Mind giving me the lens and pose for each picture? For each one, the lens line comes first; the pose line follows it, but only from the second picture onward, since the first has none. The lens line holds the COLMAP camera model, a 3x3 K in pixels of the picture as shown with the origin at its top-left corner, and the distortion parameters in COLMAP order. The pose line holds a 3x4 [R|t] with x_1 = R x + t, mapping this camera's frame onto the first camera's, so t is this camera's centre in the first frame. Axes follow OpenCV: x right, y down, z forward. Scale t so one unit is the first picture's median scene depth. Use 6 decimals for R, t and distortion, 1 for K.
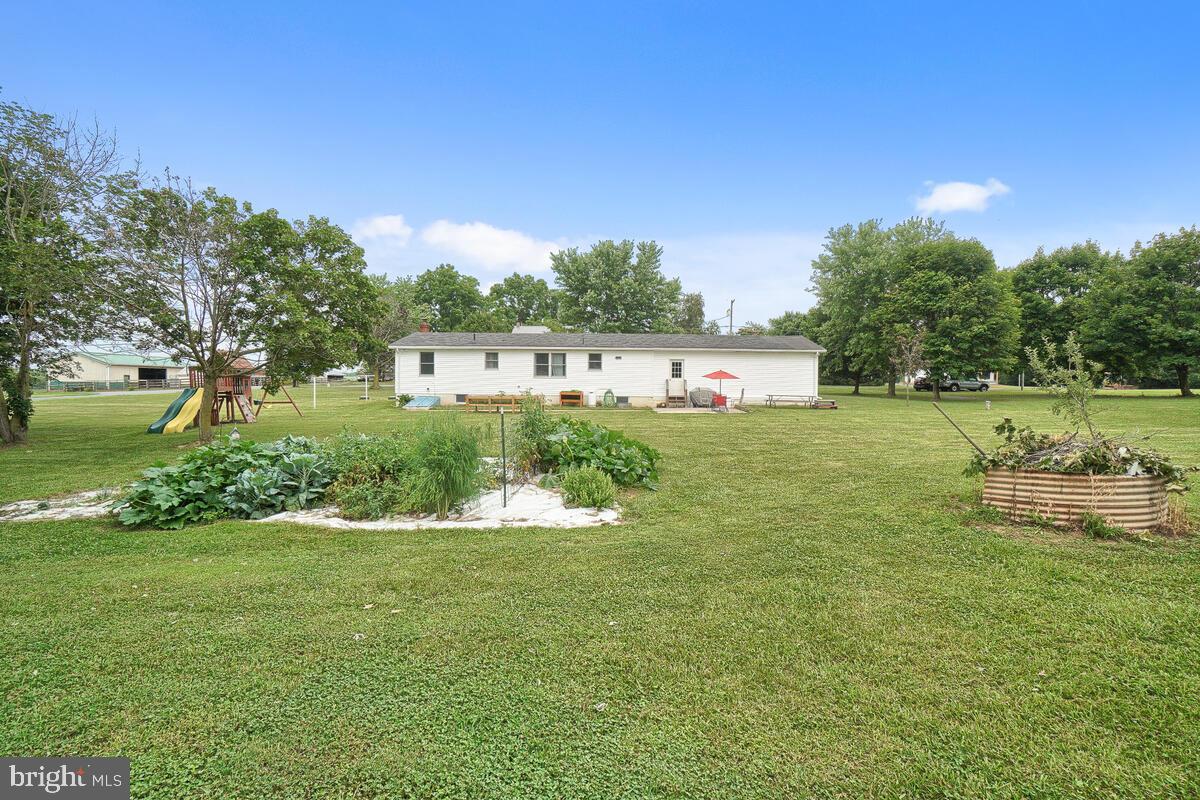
lens RADIAL K [[544.7, 0, 602.7], [0, 544.7, 392.2], [0, 0, 1]] dist [-0.010448, 0.001163]
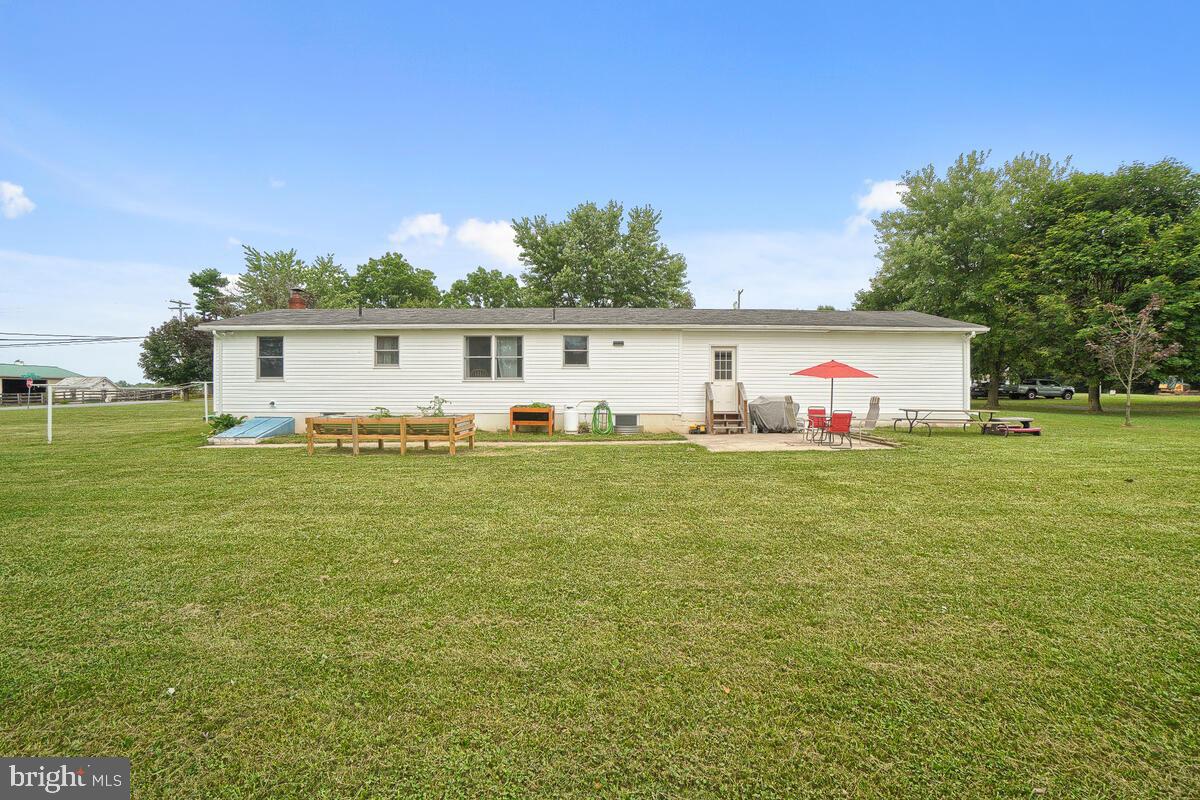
lens RADIAL K [[544.7, 0, 599.8], [0, 544.7, 405.6], [0, 0, 1]] dist [-0.010448, 0.001163]
pose [[0.999285, -0.008661, 0.036808, -0.010311], [0.008469, 0.999950, 0.005382, -0.003792], [-0.036853, -0.005067, 0.999308, 0.444322]]
